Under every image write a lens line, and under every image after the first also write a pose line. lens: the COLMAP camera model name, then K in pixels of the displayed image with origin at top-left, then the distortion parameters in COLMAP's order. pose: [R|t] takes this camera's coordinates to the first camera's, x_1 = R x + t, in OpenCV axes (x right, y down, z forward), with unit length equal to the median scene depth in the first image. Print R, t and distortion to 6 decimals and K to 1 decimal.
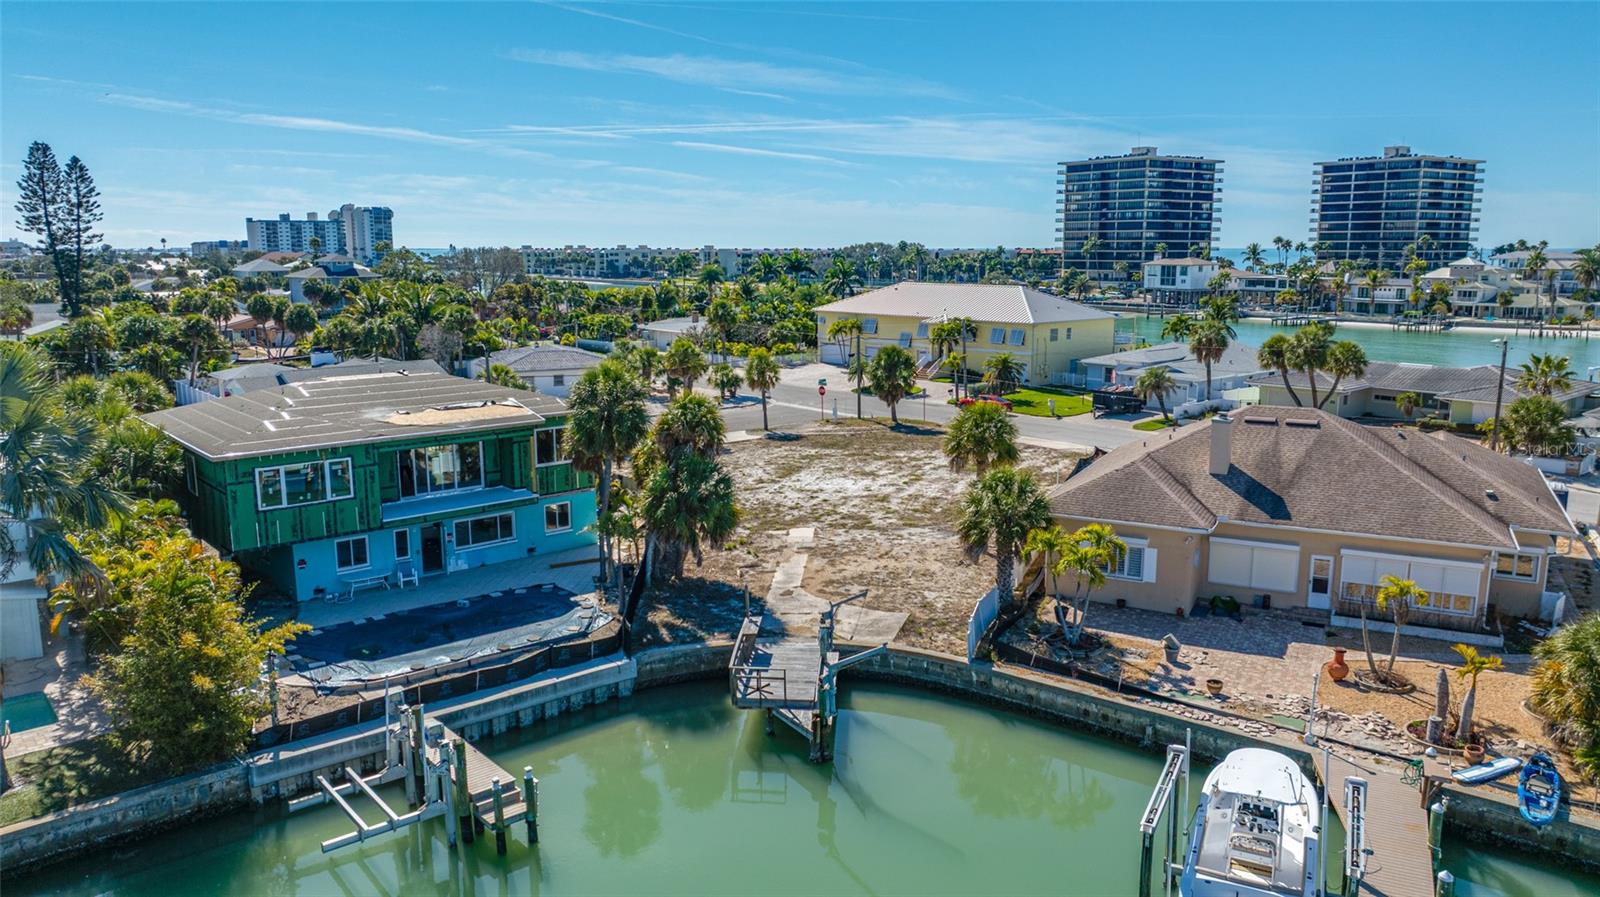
lens RADIAL K [[1134.9, 0, 808.6], [0, 1134.9, 439.6], [0, 0, 1]] dist [-0.026515, 0.022322]
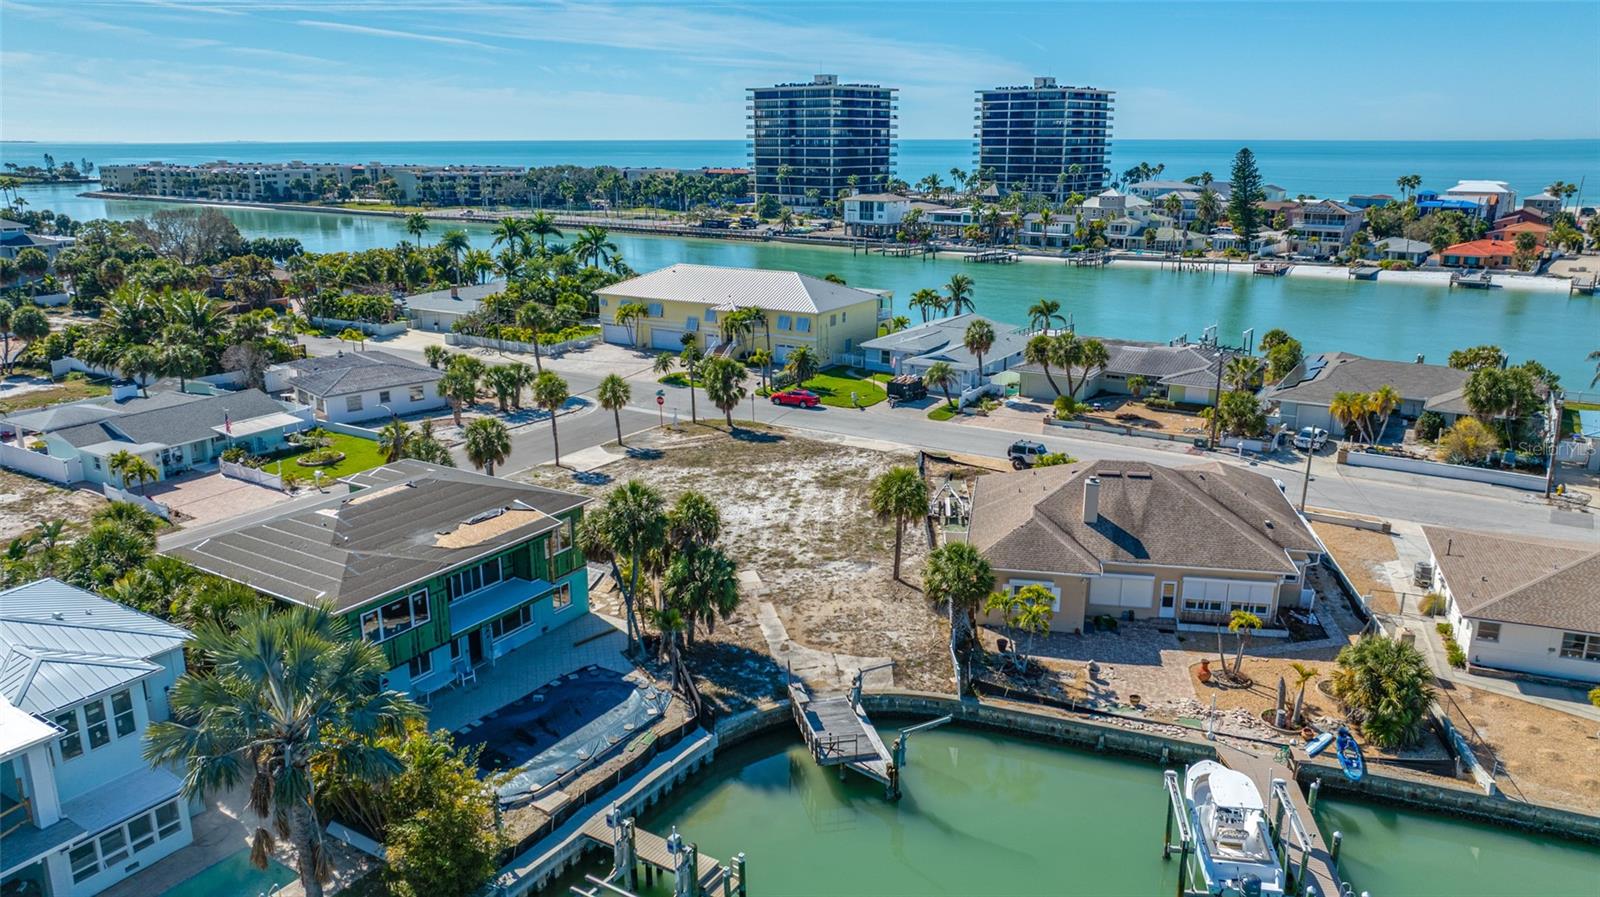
lens RADIAL K [[1134.9, 0, 801.0], [0, 1134.9, 439.7], [0, 0, 1]] dist [-0.026515, 0.022322]
pose [[0.957214, -0.076700, 0.279032, -0.302662], [0.050258, 0.993644, 0.100725, -0.197836], [-0.284984, -0.082391, 0.954985, -0.164812]]
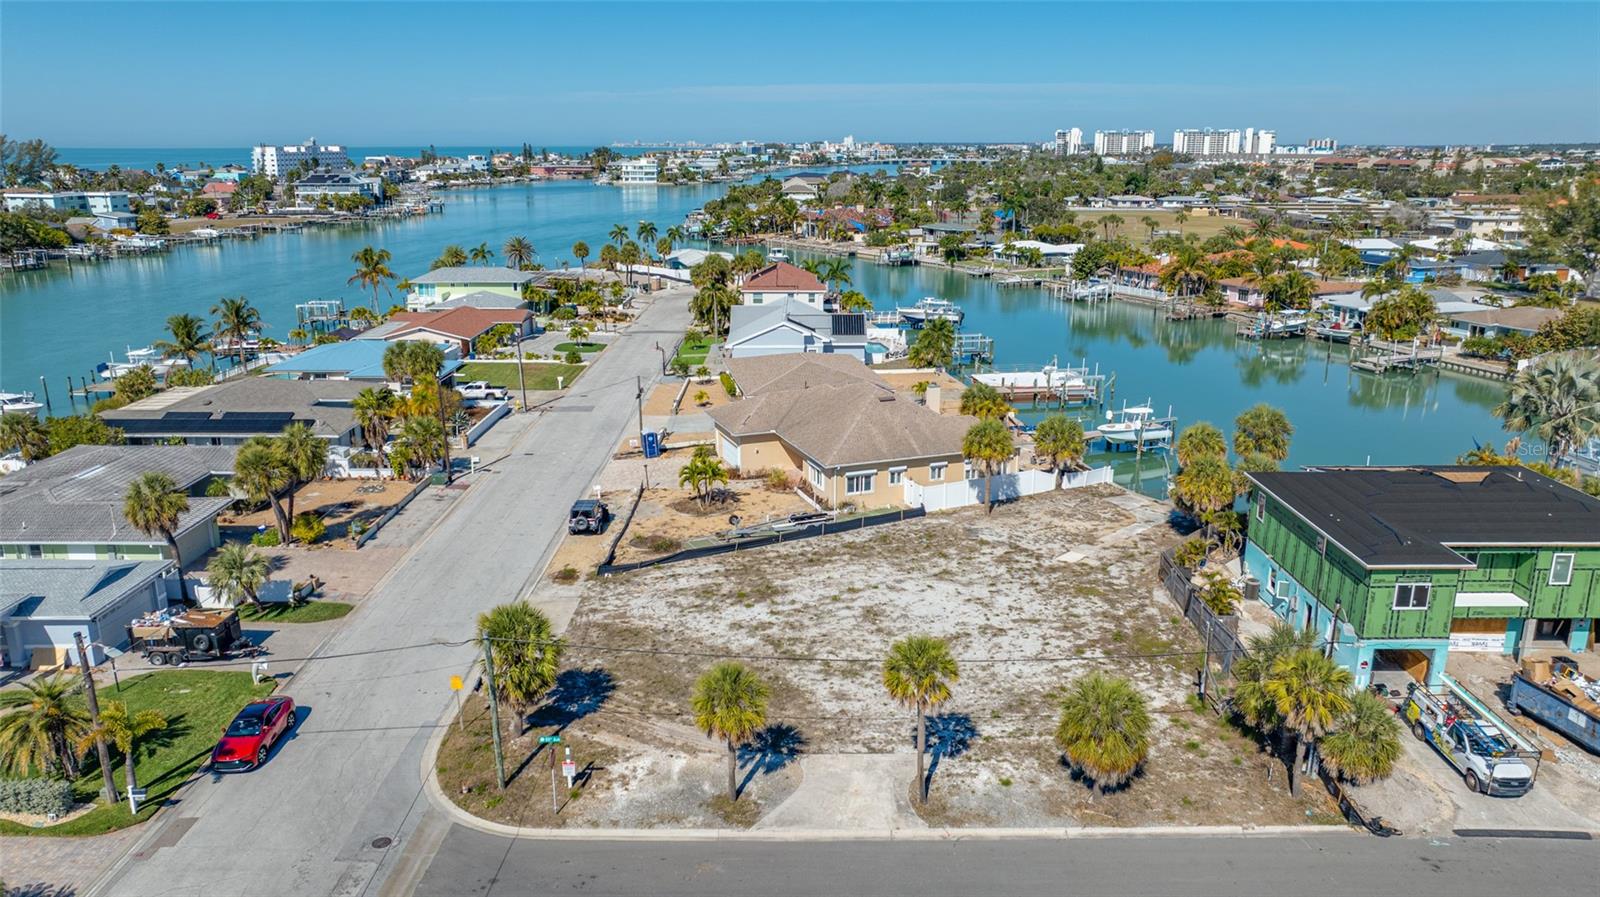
lens RADIAL K [[1134.9, 0, 802.6], [0, 1134.9, 434.8], [0, 0, 1]] dist [-0.026515, 0.022322]
pose [[-0.750656, -0.162415, 0.640419, -0.617007], [0.113234, 0.923346, 0.366893, -0.587809], [-0.650917, 0.347927, -0.674725, 2.184113]]
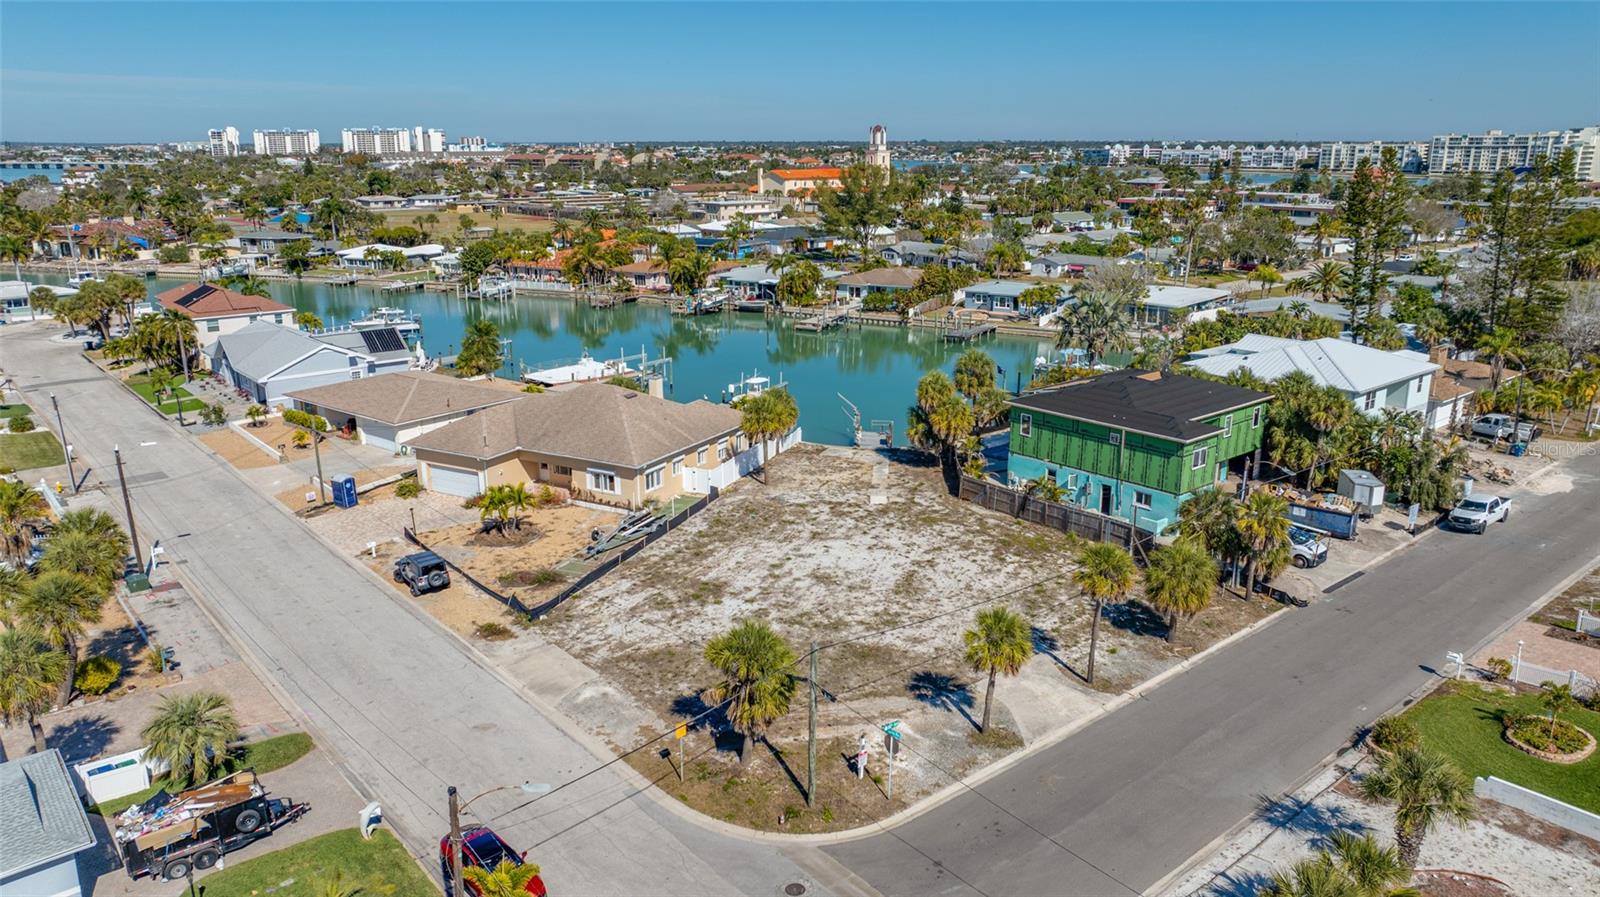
lens RADIAL K [[1134.9, 0, 804.8], [0, 1134.9, 442.0], [0, 0, 1]] dist [-0.026515, 0.022322]
pose [[-0.999925, -0.000515, 0.012204, 0.078163], [0.004603, 0.909547, 0.415576, -0.643794], [-0.011314, 0.415602, -0.909476, 2.507576]]
